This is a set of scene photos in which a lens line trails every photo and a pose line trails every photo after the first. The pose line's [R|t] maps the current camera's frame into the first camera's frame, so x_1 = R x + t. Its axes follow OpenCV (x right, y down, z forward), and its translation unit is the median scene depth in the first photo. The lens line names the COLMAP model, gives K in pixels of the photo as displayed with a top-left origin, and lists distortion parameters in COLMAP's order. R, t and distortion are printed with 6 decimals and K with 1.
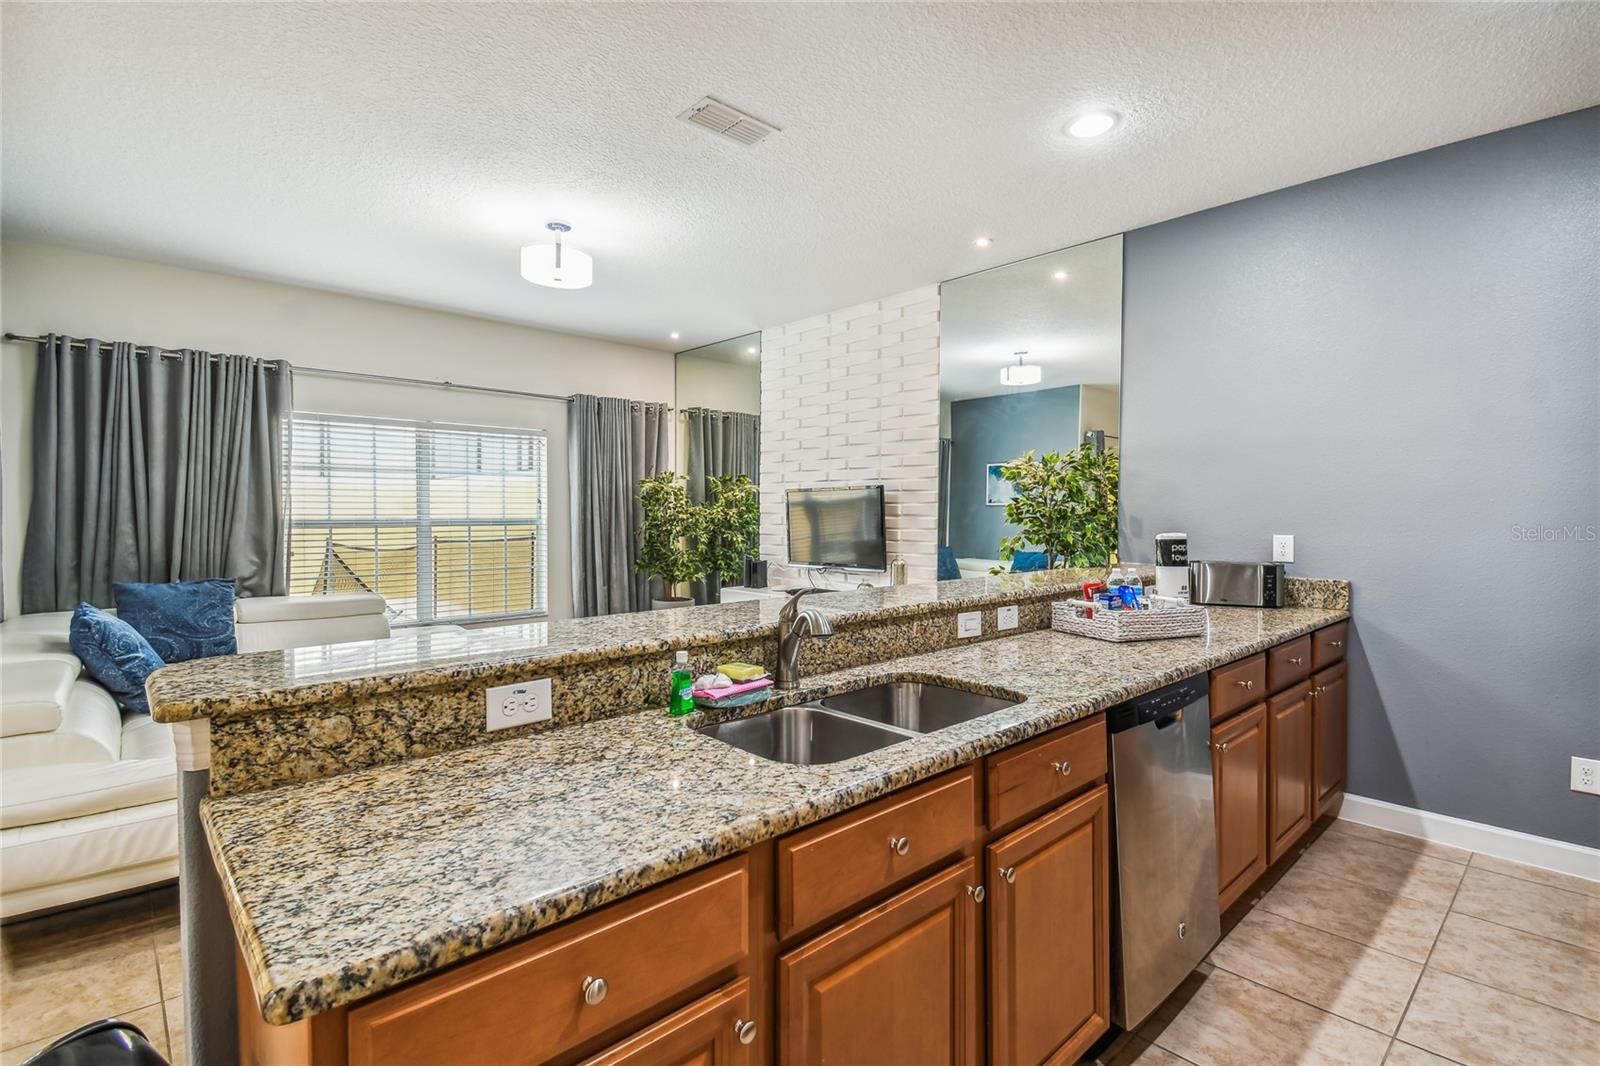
lens RADIAL K [[728.9, 0, 792.5], [0, 728.9, 520.7], [0, 0, 1]] dist [0.055850, -0.025873]
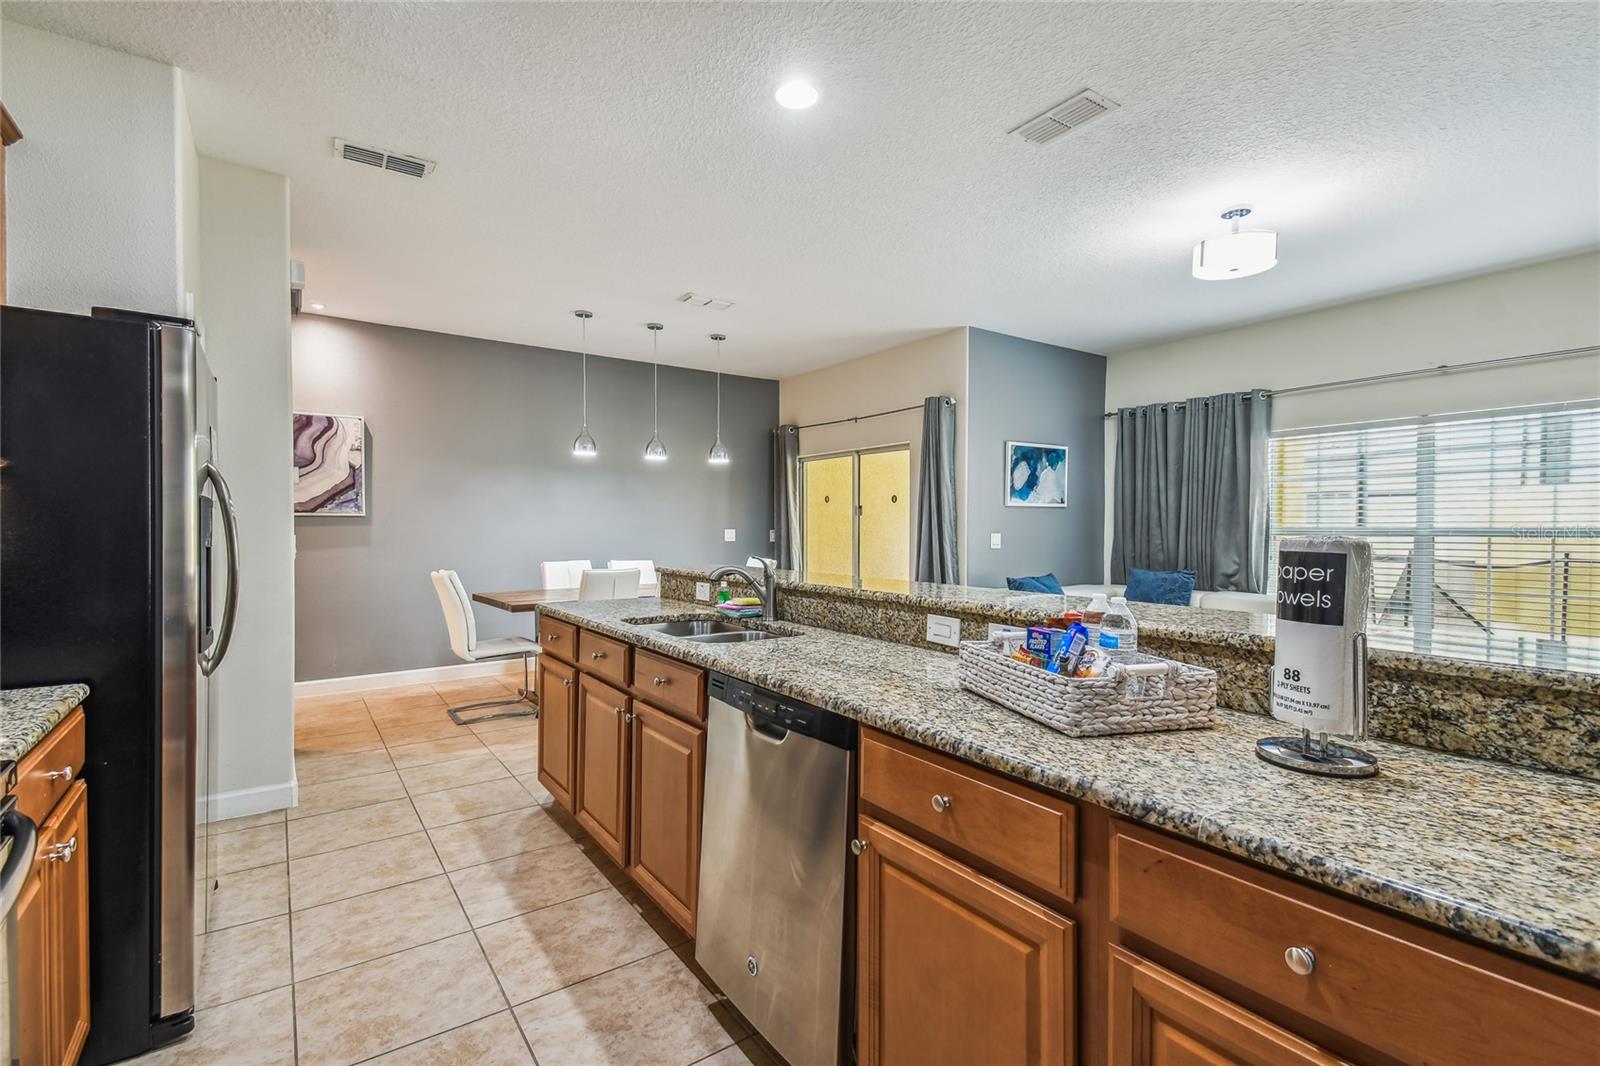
lens RADIAL K [[728.9, 0, 792.5], [0, 728.9, 520.7], [0, 0, 1]] dist [0.055850, -0.025873]
pose [[-0.115812, -0.008086, -0.993238, 2.303749], [-0.016872, 0.999839, -0.006172, 0.037585], [0.993128, 0.016043, -0.115929, 1.858029]]
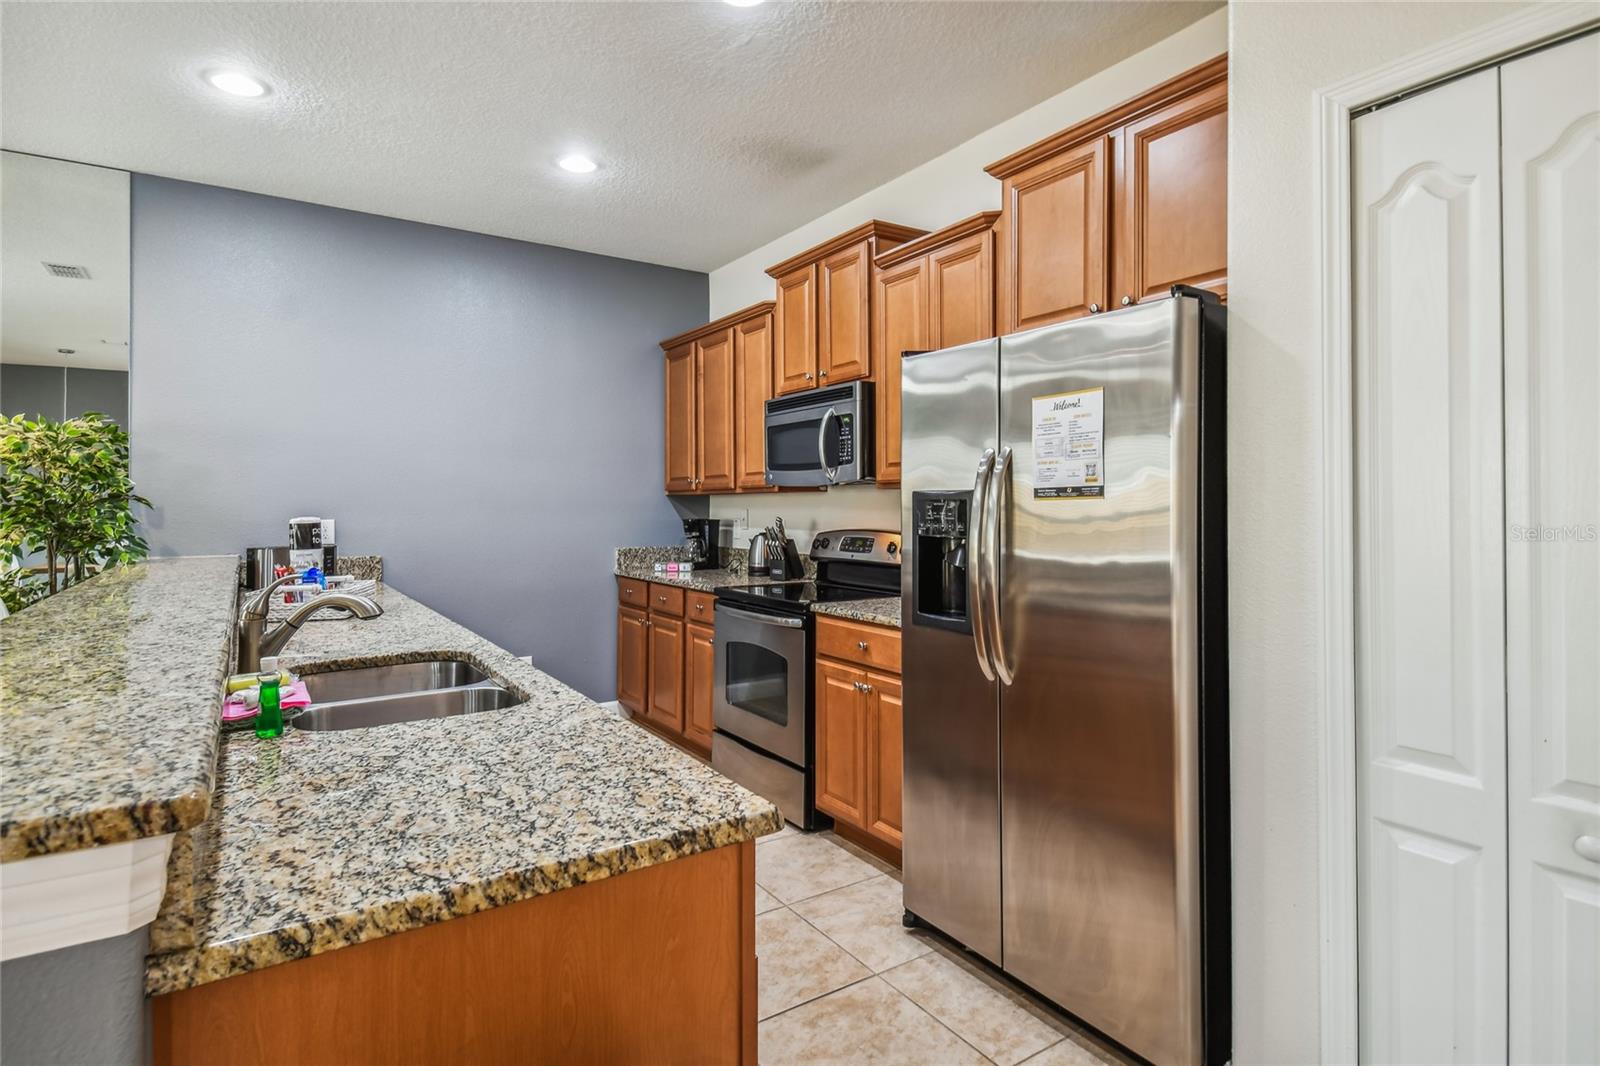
lens RADIAL K [[796.7, 0, 796.0], [0, 796.7, 508.4], [0, 0, 1]] dist [0.002649, 0.000480]
pose [[0.146920, -0.001178, 0.989148, -1.178671], [0.015368, 0.999881, -0.001092, 0.040426], [-0.989029, 0.015362, 0.146920, 0.405707]]
